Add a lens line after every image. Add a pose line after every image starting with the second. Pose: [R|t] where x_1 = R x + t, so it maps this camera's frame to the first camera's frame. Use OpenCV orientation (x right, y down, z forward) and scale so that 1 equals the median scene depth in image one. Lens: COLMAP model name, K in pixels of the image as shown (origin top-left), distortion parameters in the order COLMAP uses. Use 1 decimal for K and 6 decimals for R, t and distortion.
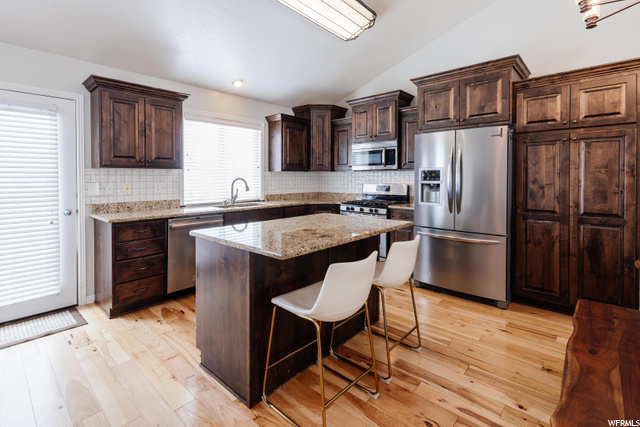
lens RADIAL K [[292.2, 0, 317.9], [0, 292.2, 181.8], [0, 0, 1]] dist [0.002651, 0.000095]
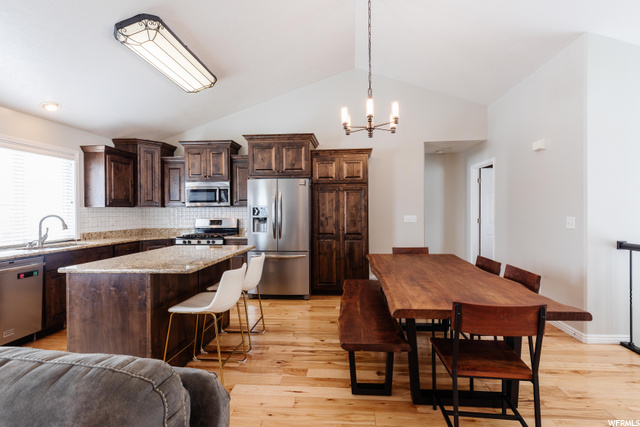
lens RADIAL K [[301.0, 0, 320.0], [0, 301.0, 213.5], [0, 0, 1]] dist [0.002247, -0.000030]
pose [[0.794391, -0.008872, 0.607342, -0.246350], [0.014100, 0.999893, -0.003836, -0.003790], [-0.607243, 0.011611, 0.794431, -0.267408]]
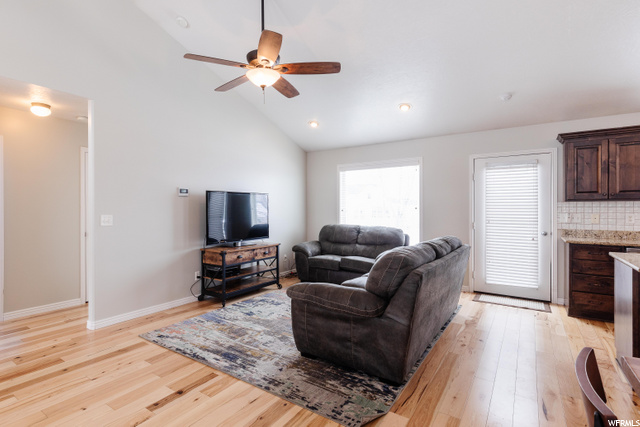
lens RADIAL K [[324.4, 0, 292.3], [0, 324.4, 207.8], [0, 0, 1]] dist [0.015473, 0.000187]
pose [[0.095323, 0.001780, -0.995445, 0.590816], [-0.016595, 0.999862, 0.000199, 0.000504], [0.995308, 0.016500, 0.095339, -0.355797]]
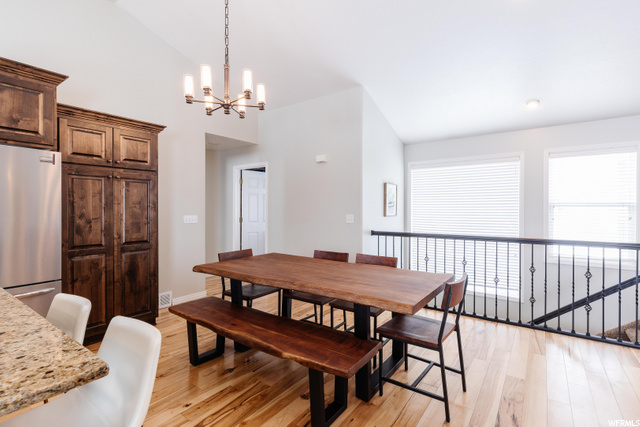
lens RADIAL K [[299.6, 0, 334.1], [0, 299.6, 211.7], [0, 0, 1]] dist [0.001325, 0.000096]
pose [[-0.129866, -0.004938, 0.991519, -0.326877], [0.016179, 0.999844, 0.007099, -0.008913], [-0.991400, 0.016964, -0.129766, 0.293406]]
